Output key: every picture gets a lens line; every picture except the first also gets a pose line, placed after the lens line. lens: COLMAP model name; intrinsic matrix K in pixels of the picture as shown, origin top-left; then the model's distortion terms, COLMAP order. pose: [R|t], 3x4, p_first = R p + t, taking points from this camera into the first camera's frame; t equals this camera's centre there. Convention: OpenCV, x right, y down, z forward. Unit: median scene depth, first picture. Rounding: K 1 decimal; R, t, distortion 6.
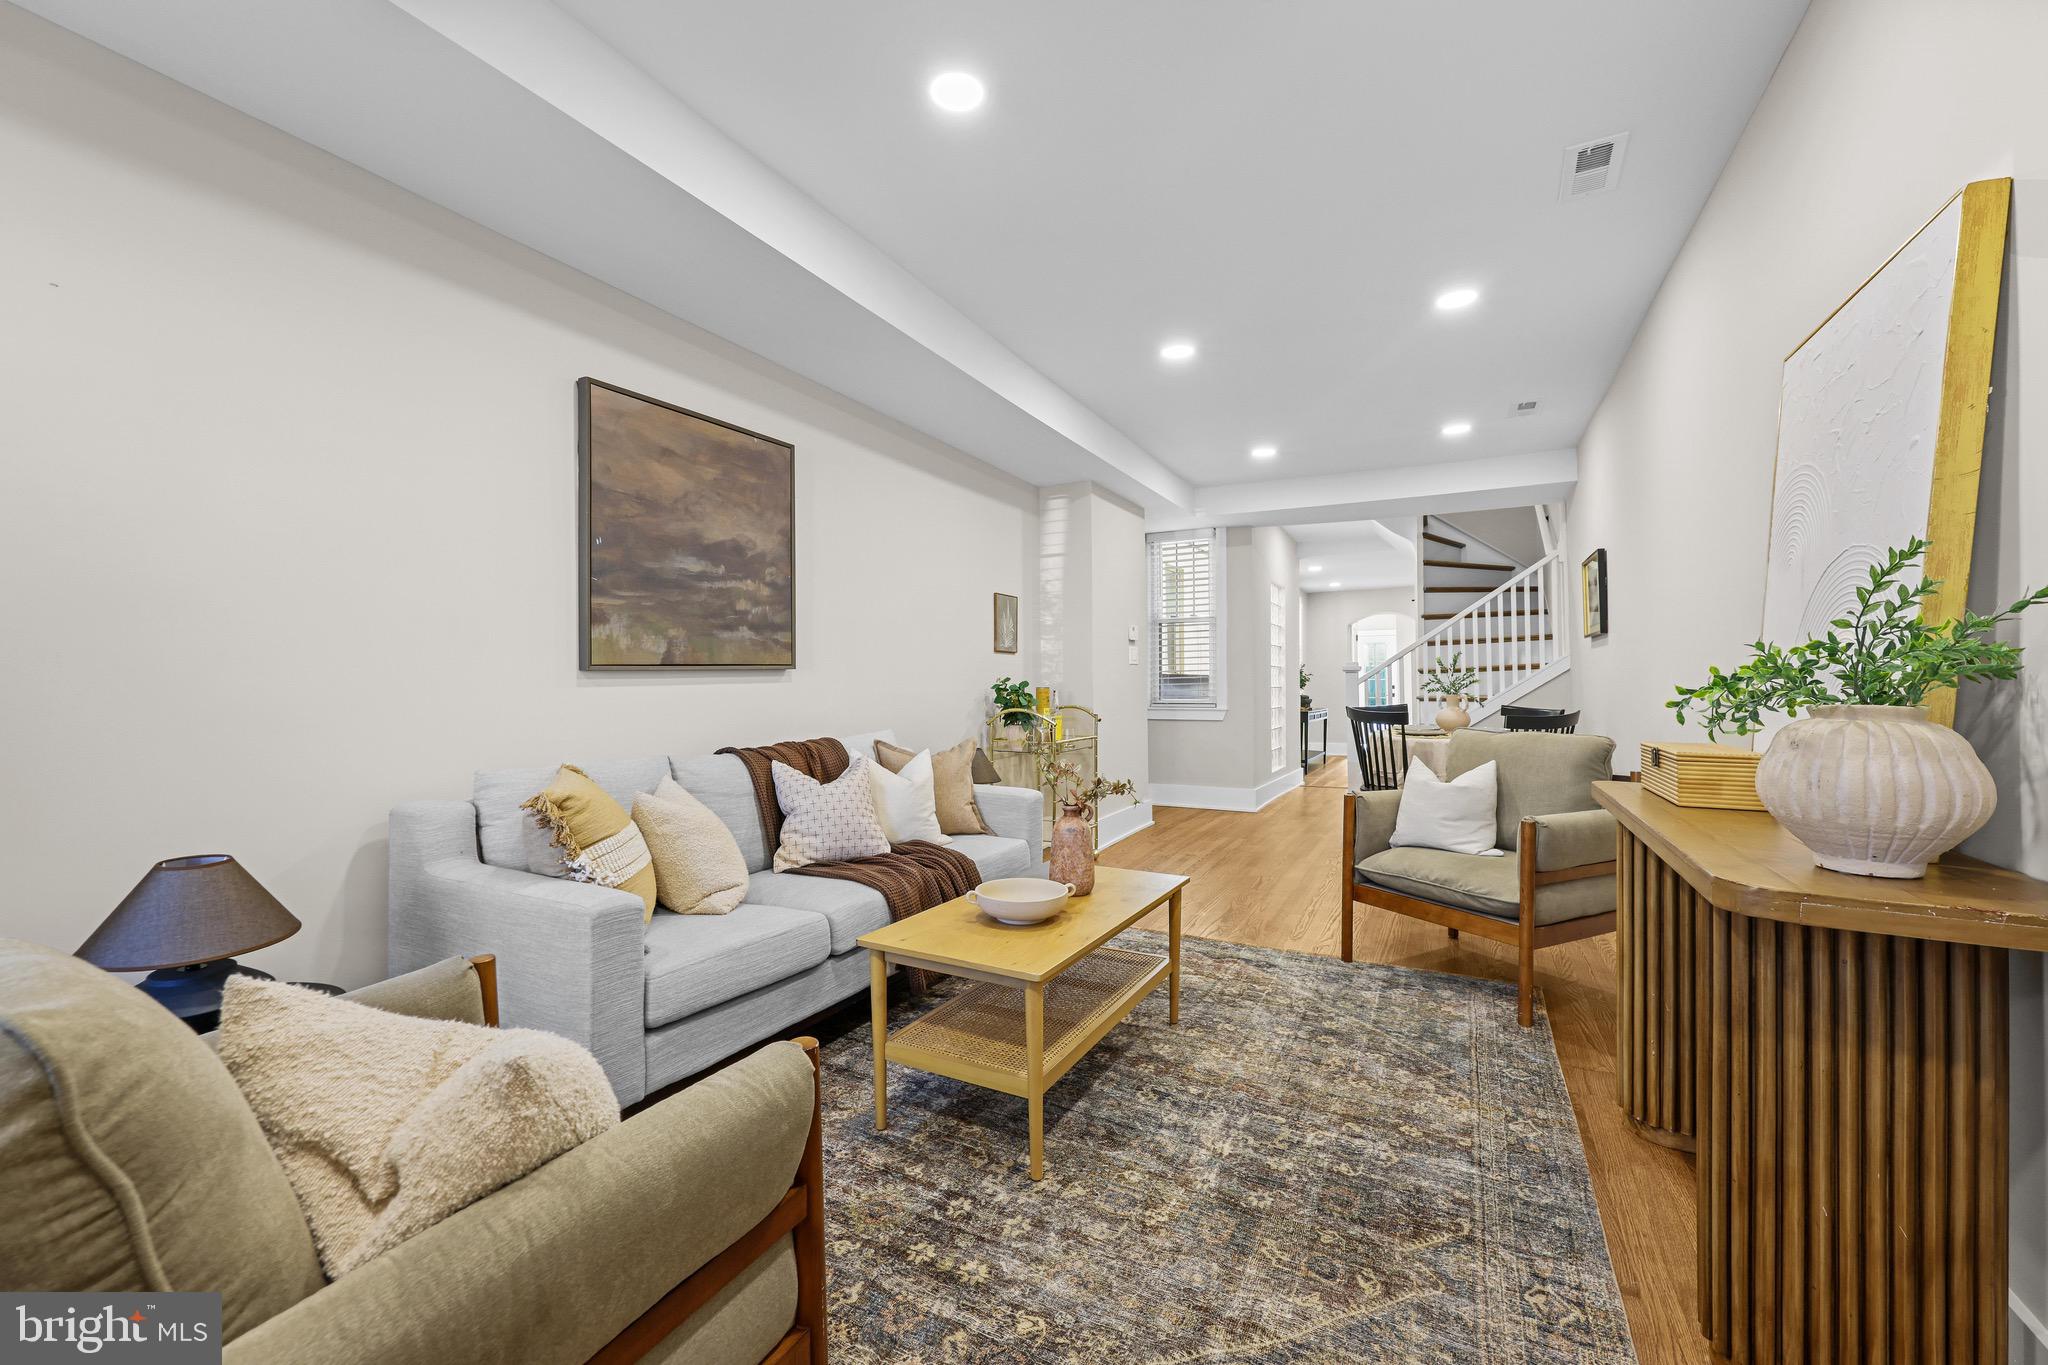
lens RADIAL K [[818.3, 0, 1024.9], [0, 818.3, 683.0], [0, 0, 1]] dist [0.000104, 0.001392]
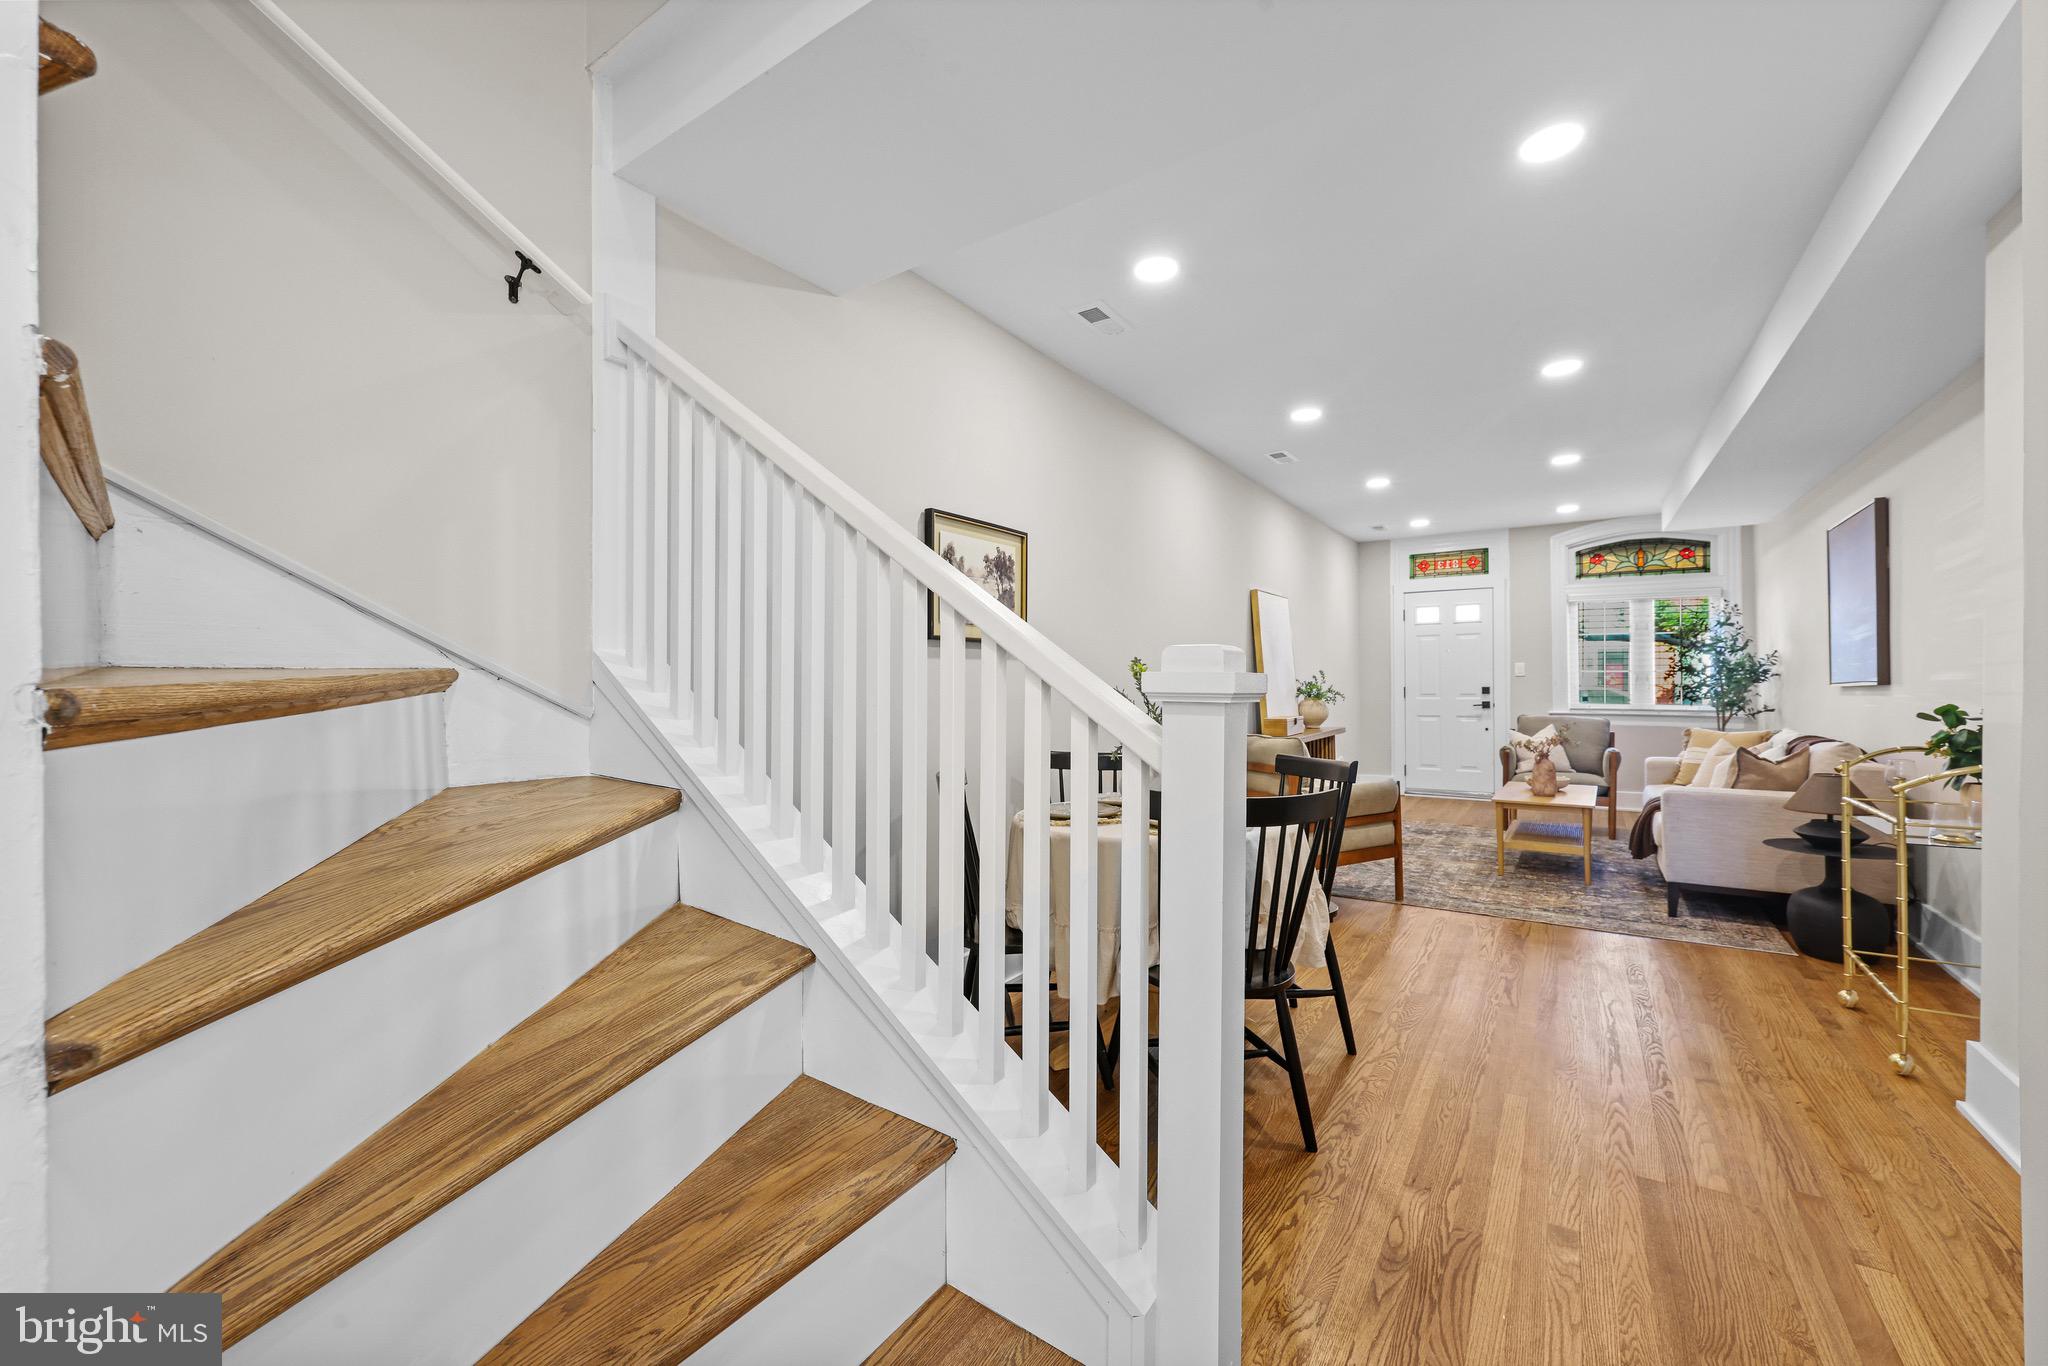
lens RADIAL K [[818.3, 0, 1034.6], [0, 818.3, 680.9], [0, 0, 1]] dist [0.000104, 0.001392]
pose [[-0.994852, 0.010725, 0.100768, 0.620764], [0.010793, 0.999942, 0.000125, -0.027353], [-0.100760, 0.001212, -0.994910, 1.753812]]
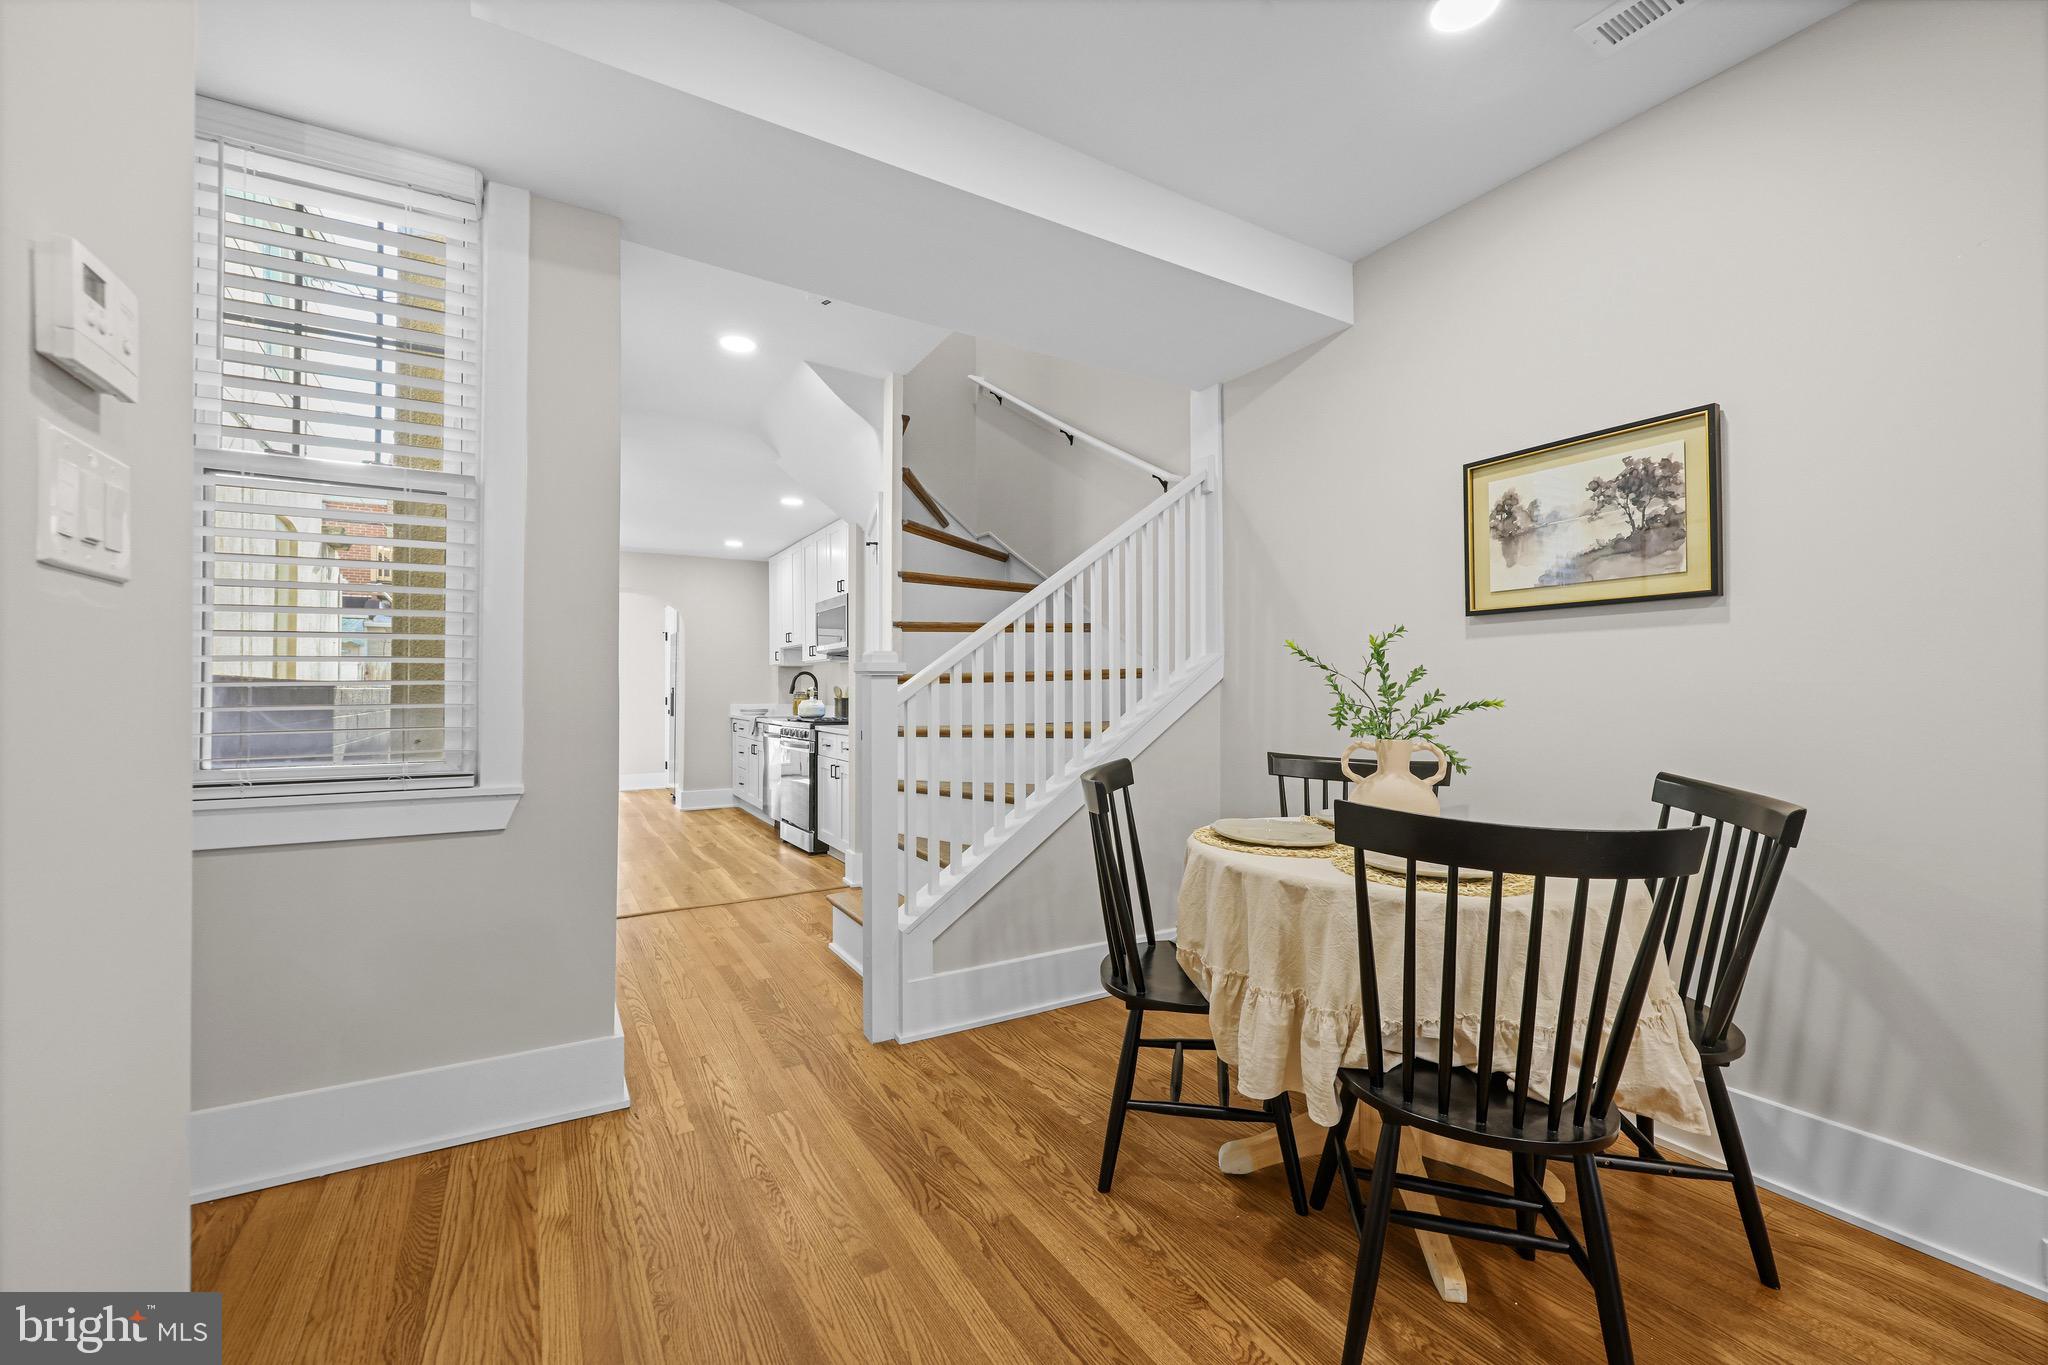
lens RADIAL K [[818.3, 0, 1021.2], [0, 818.3, 682.6], [0, 0, 1]] dist [0.000104, 0.001392]
pose [[0.520856, 0.015752, 0.853499, 0.134913], [-0.001543, 0.999845, -0.017512, -0.005593], [-0.853643, 0.007804, 0.520800, 1.091088]]
